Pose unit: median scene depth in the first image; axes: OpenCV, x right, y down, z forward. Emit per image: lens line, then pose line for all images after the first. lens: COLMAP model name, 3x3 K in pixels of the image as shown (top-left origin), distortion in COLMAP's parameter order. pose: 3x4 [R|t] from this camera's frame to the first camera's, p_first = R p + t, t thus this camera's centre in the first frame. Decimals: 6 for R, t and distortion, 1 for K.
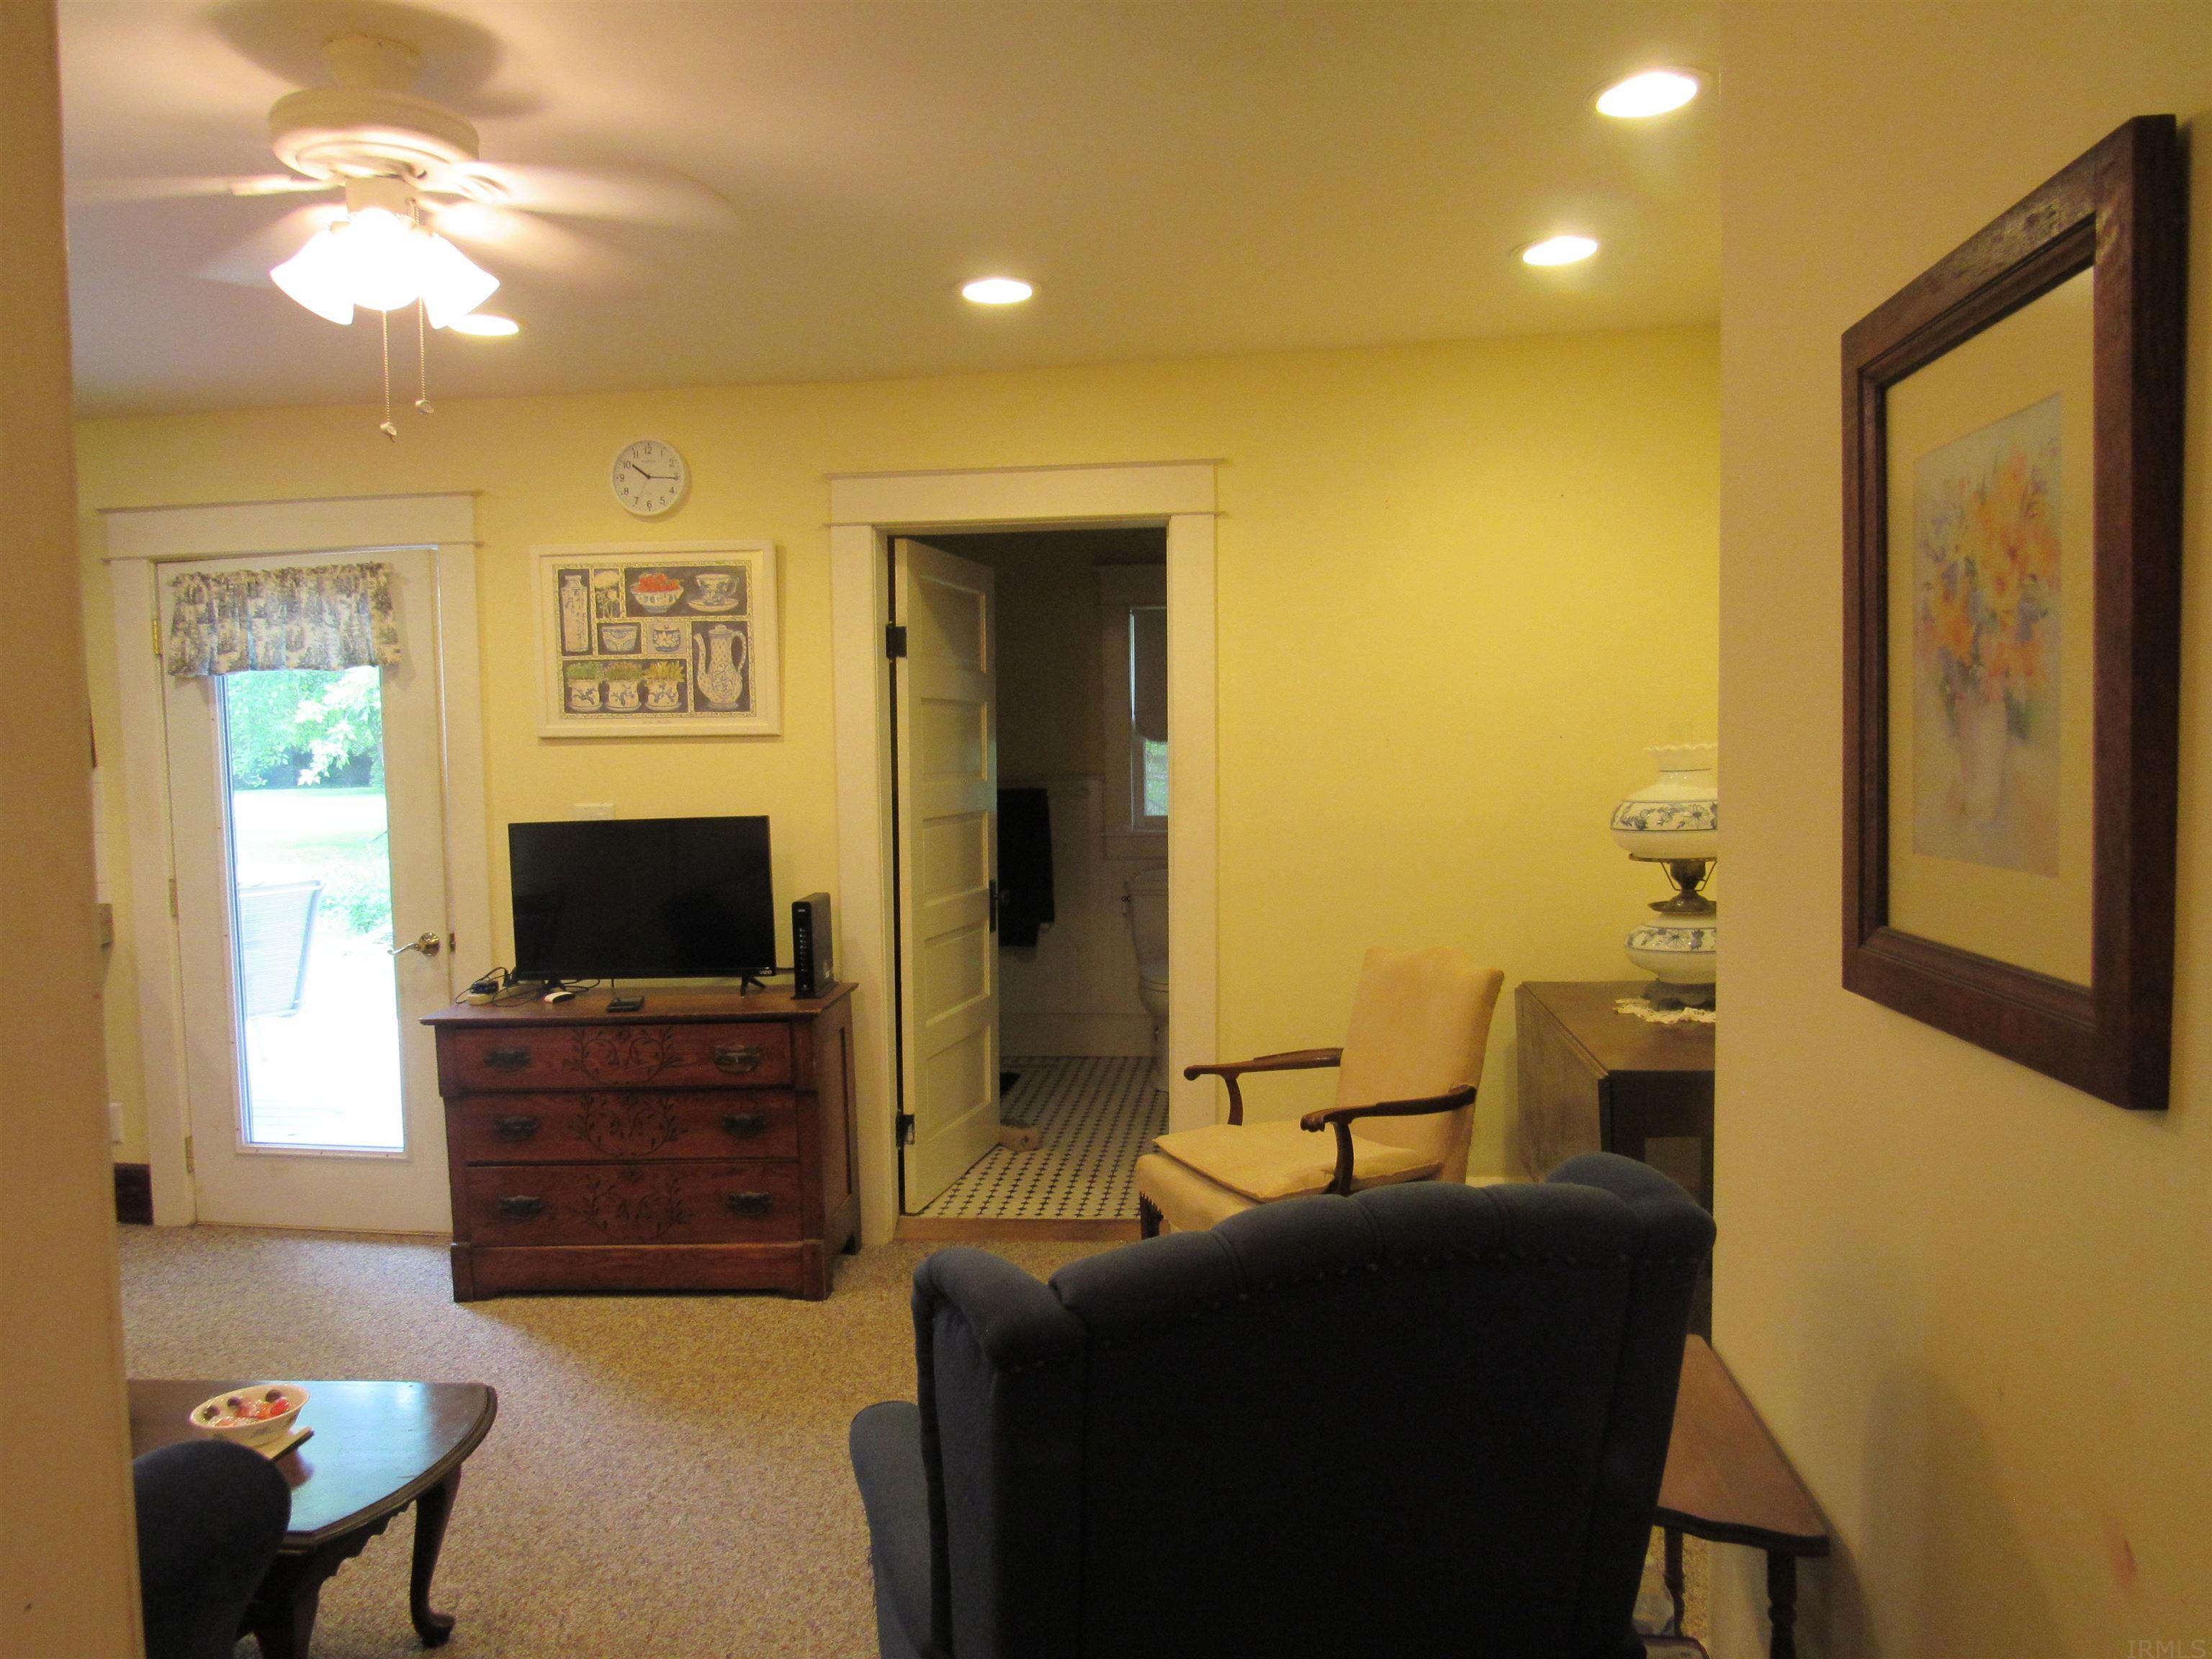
lens RADIAL K [[1585.2, 0, 1107.3], [0, 1585.2, 828.8], [0, 0, 1]] dist [-0.012000, -0.013072]
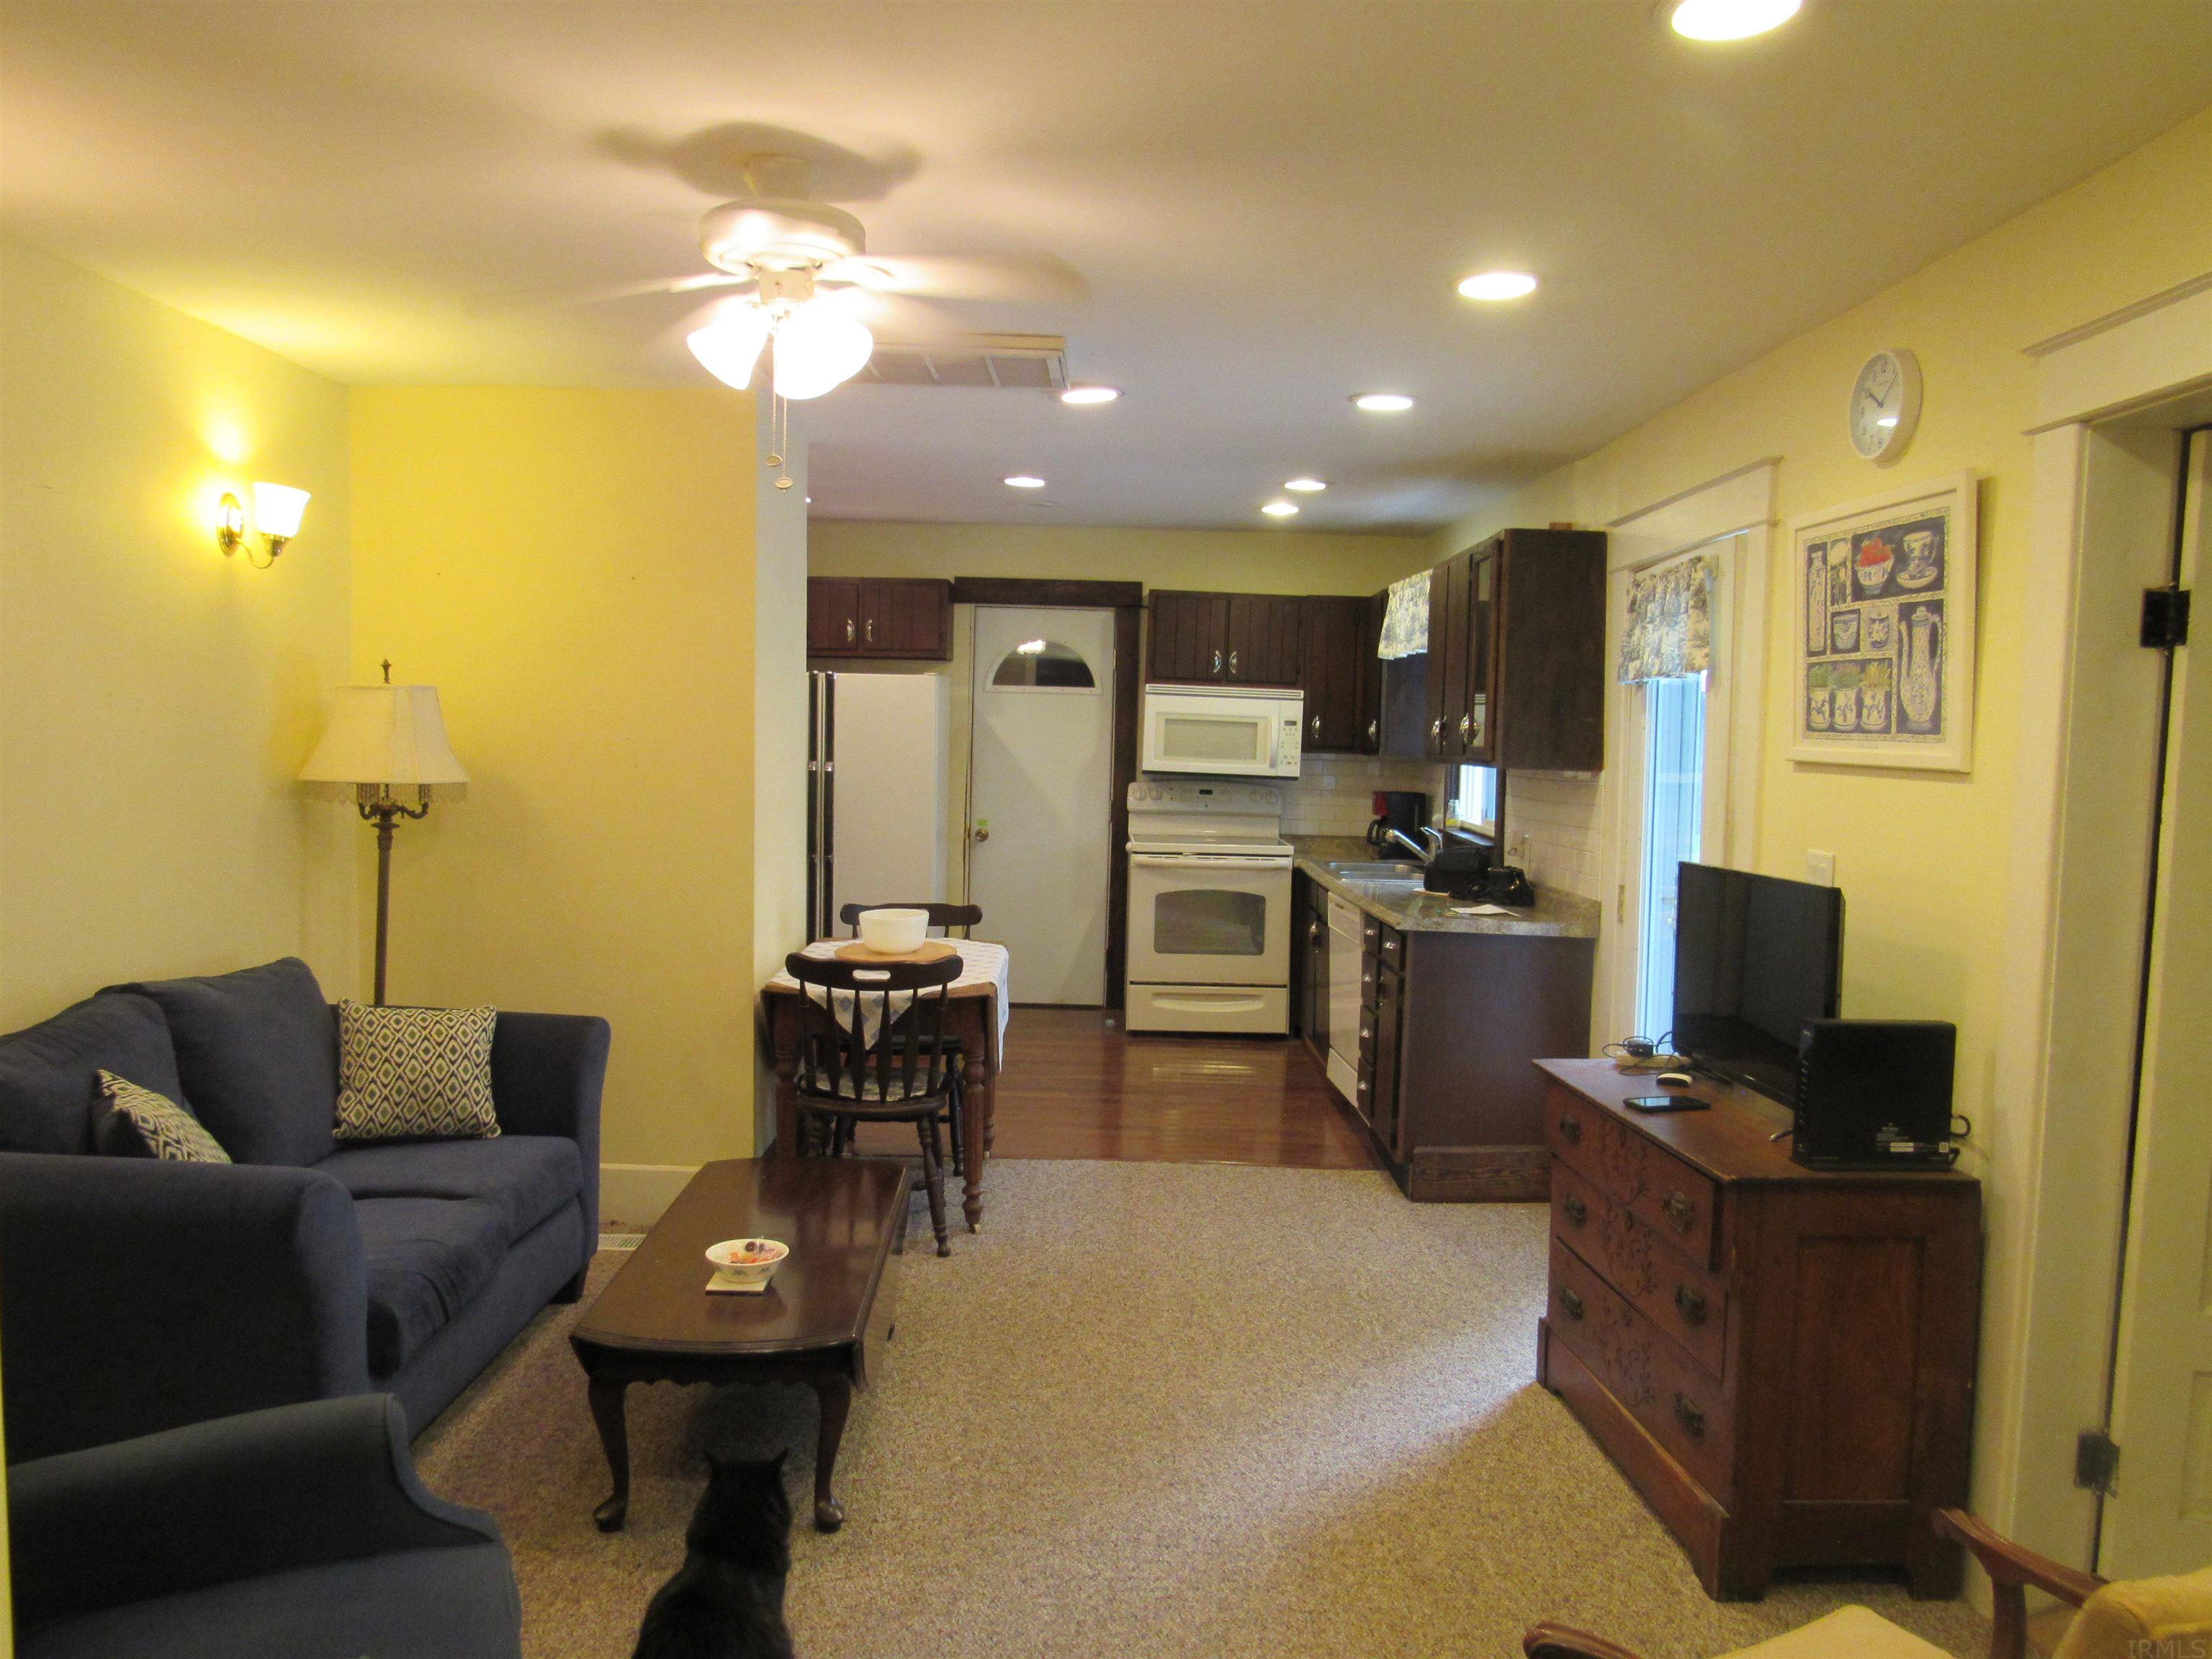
lens RADIAL K [[1585.2, 0, 1114.2], [0, 1585.2, 837.8], [0, 0, 1]] dist [-0.012000, -0.013072]
pose [[0.132197, 0.090775, -0.987058, 0.385062], [-0.098734, 0.992051, 0.078010, -0.048590], [0.986294, 0.087143, 0.140109, 0.567777]]
